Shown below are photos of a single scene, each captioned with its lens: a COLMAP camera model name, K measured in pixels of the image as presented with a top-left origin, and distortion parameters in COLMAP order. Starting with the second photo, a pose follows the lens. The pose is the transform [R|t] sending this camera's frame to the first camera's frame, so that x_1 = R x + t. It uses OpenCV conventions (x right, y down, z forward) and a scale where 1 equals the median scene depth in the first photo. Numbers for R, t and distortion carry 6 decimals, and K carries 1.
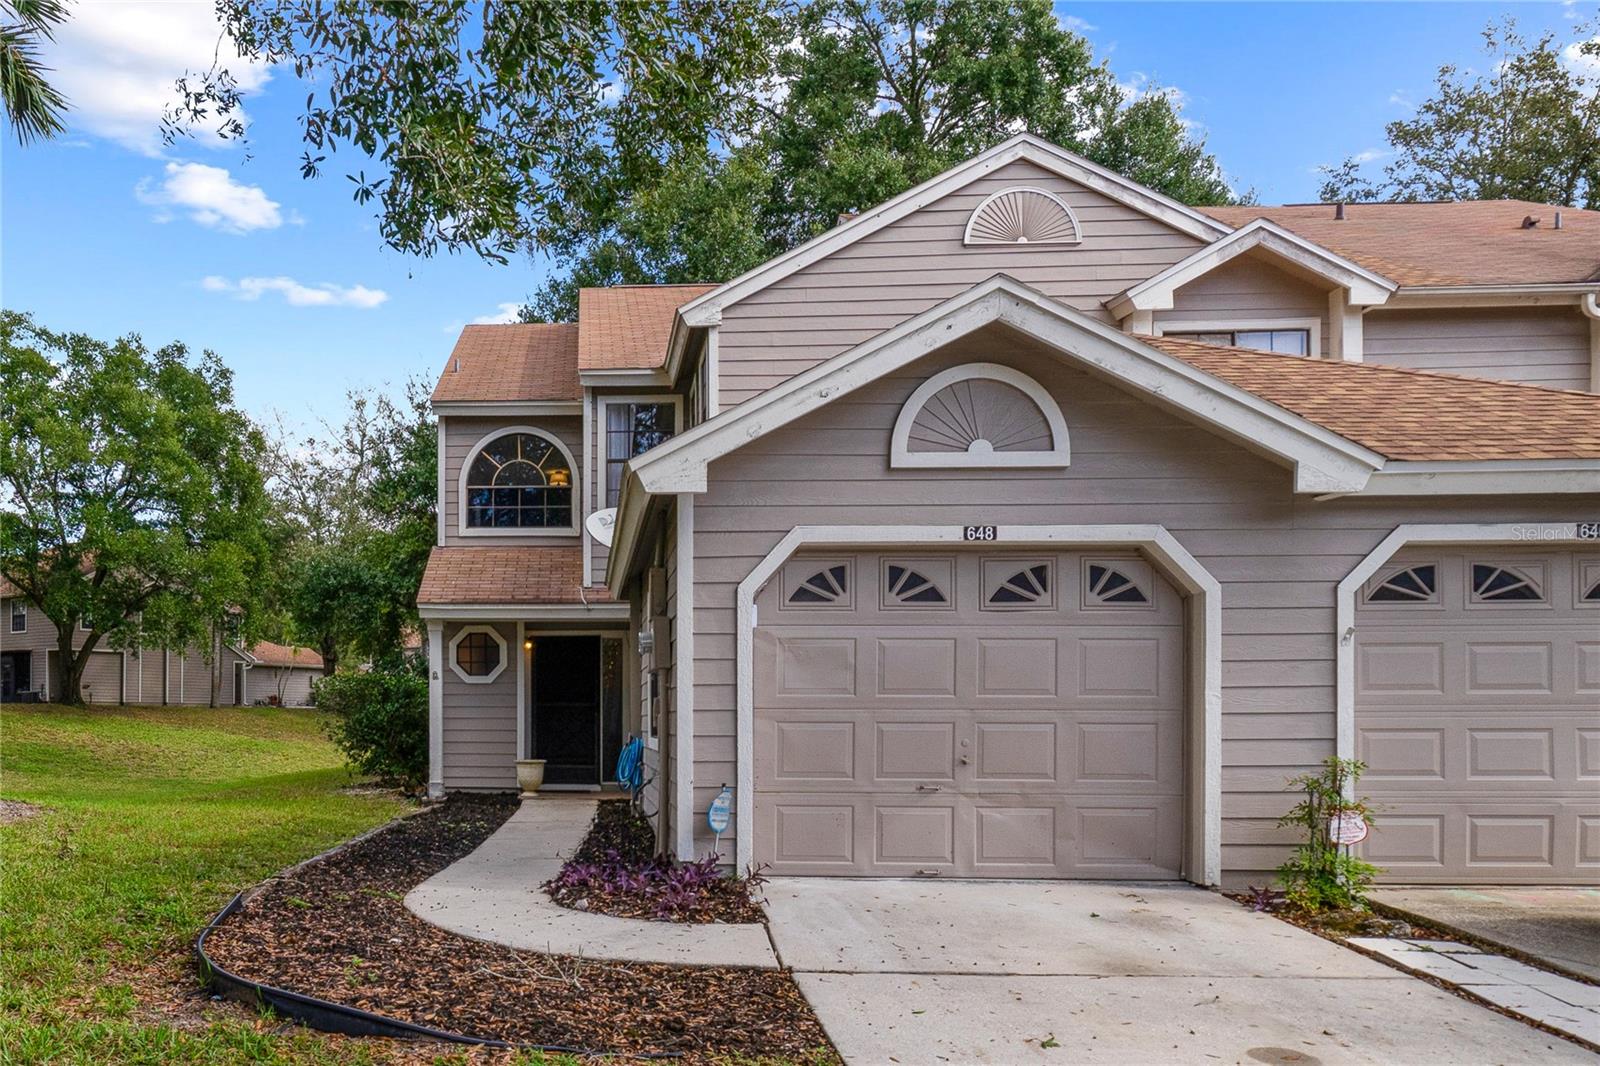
lens RADIAL K [[850.0, 0, 799.8], [0, 850.0, 500.4], [0, 0, 1]] dist [-0.000370, 0.000214]
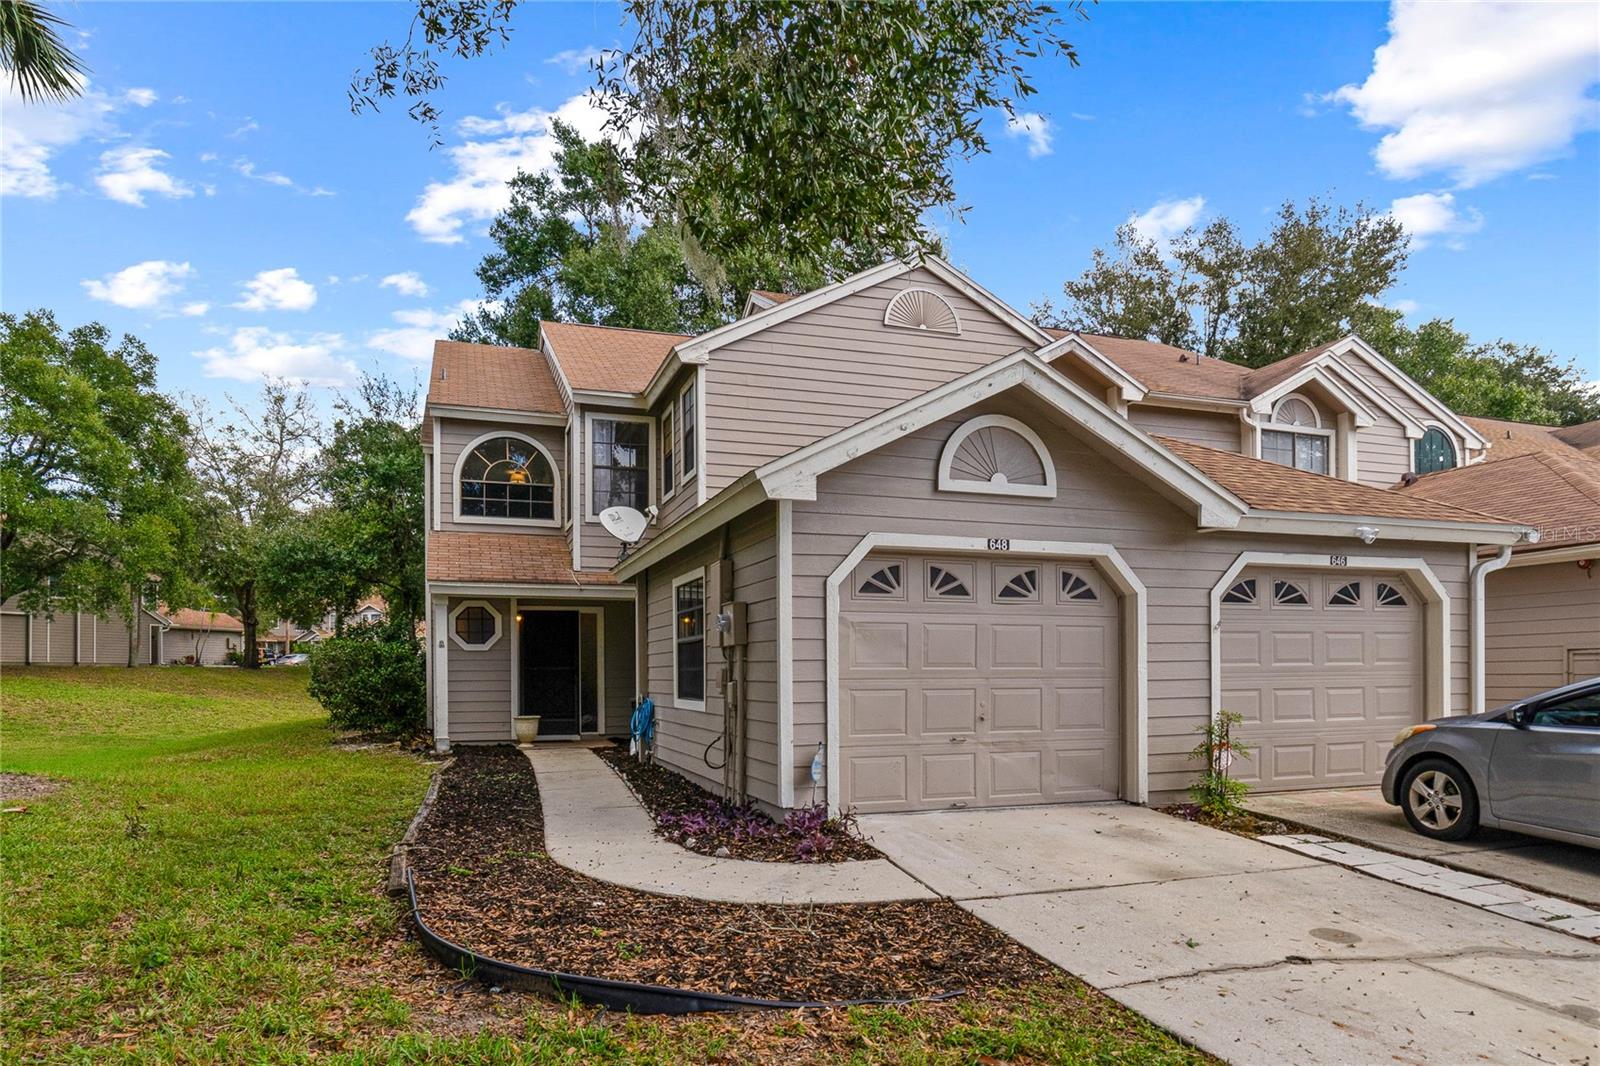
lens RADIAL K [[626.8, 0, 783.5], [0, 626.8, 522.9], [0, 0, 1]] dist [-0.003151, 0.000193]
pose [[0.969368, 0.053138, 0.239798, -0.335446], [-0.057759, 0.998255, 0.012280, 0.012572], [-0.238727, -0.025754, 0.970745, 0.139855]]
